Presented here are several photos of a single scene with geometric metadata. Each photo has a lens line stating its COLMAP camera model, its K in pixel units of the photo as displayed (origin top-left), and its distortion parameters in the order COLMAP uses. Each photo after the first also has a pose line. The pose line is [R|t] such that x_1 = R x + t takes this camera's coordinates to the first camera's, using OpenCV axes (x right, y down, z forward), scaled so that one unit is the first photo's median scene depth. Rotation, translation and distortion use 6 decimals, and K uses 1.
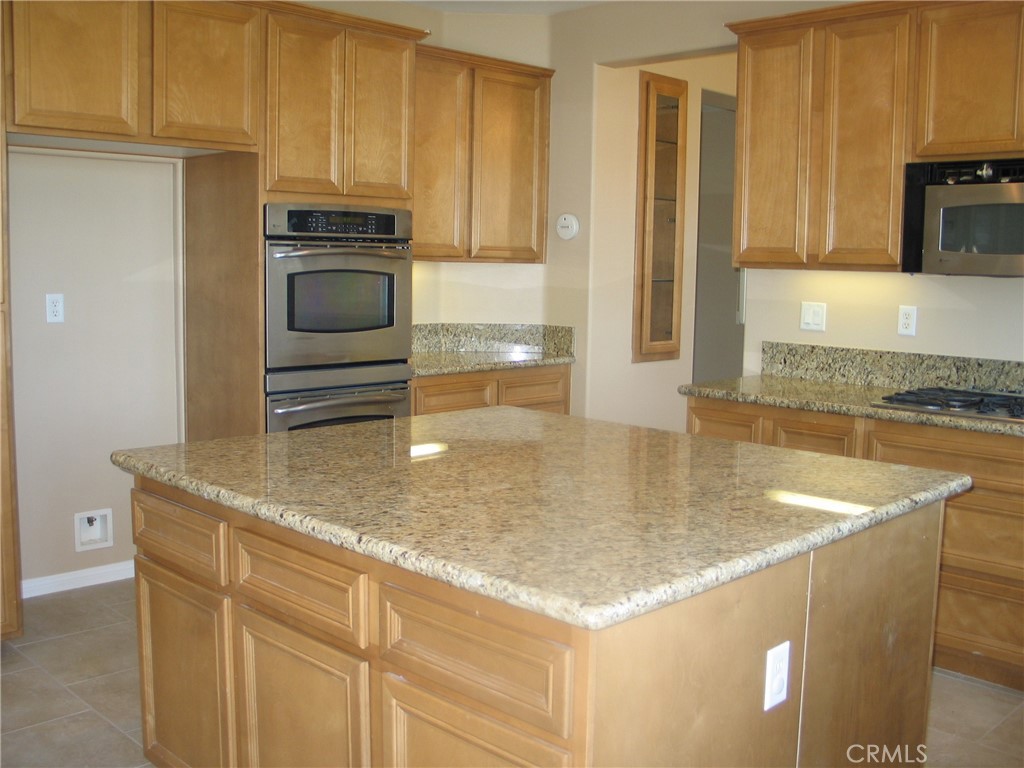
lens RADIAL K [[1061.7, 0, 551.7], [0, 1061.7, 382.2], [0, 0, 1]] dist [-0.091995, 0.034325]
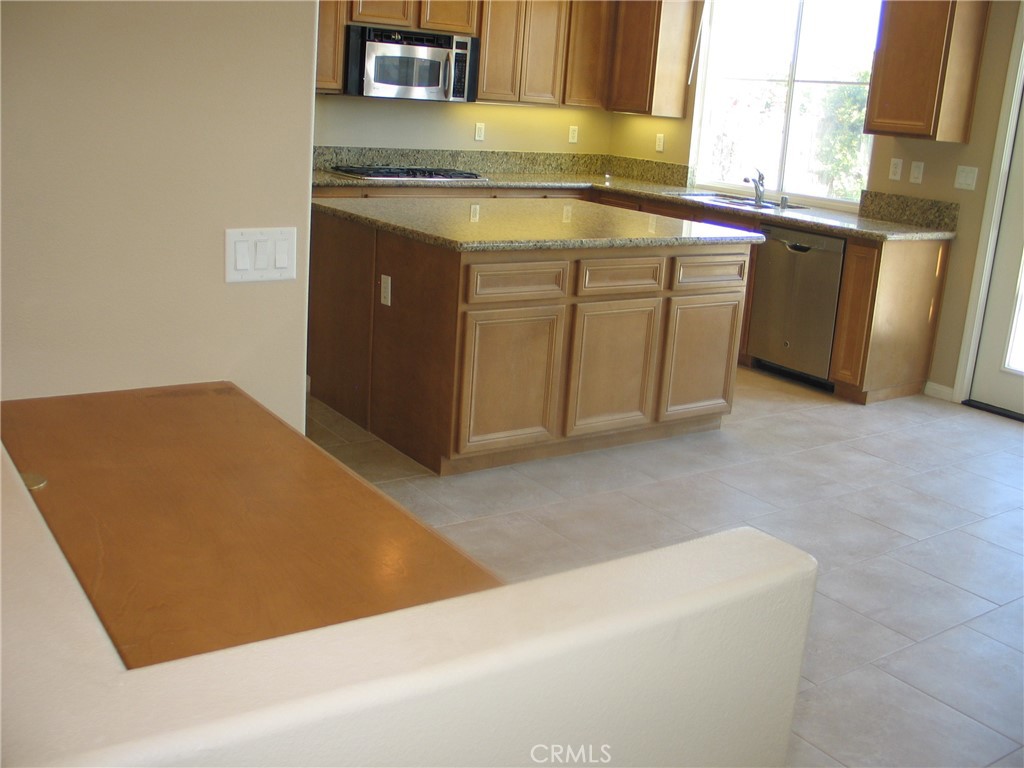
lens RADIAL K [[1058.8, 0, 512.0], [0, 1058.8, 384.0], [0, 0, 1]] dist [-0.187539, 0.205882]
pose [[0.222402, -0.255371, 0.940916, -1.218990], [0.046320, 0.966765, 0.251437, -0.066381], [-0.973854, -0.012337, 0.226840, 0.399029]]
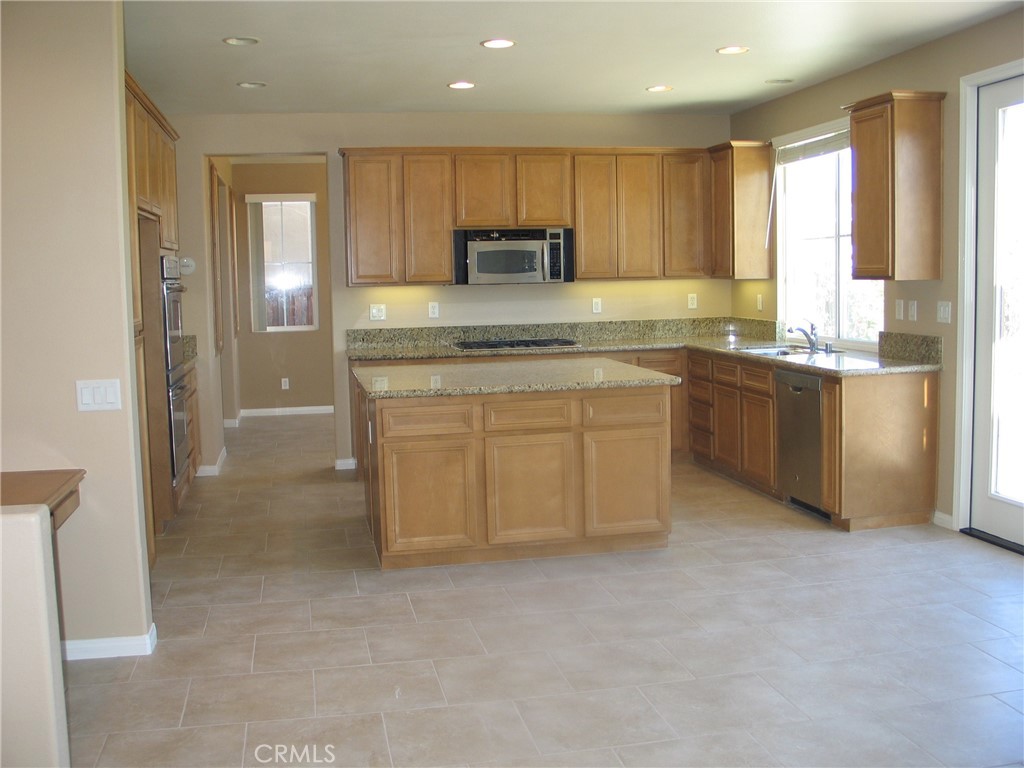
lens RADIAL K [[1058.8, 0, 512.0], [0, 1058.8, 384.0], [0, 0, 1]] dist [-0.187539, 0.205882]
pose [[0.589216, -0.113526, 0.799960, -1.239872], [0.123102, 0.991134, 0.049985, -0.004599], [-0.798542, 0.069025, 0.597968, -0.271859]]
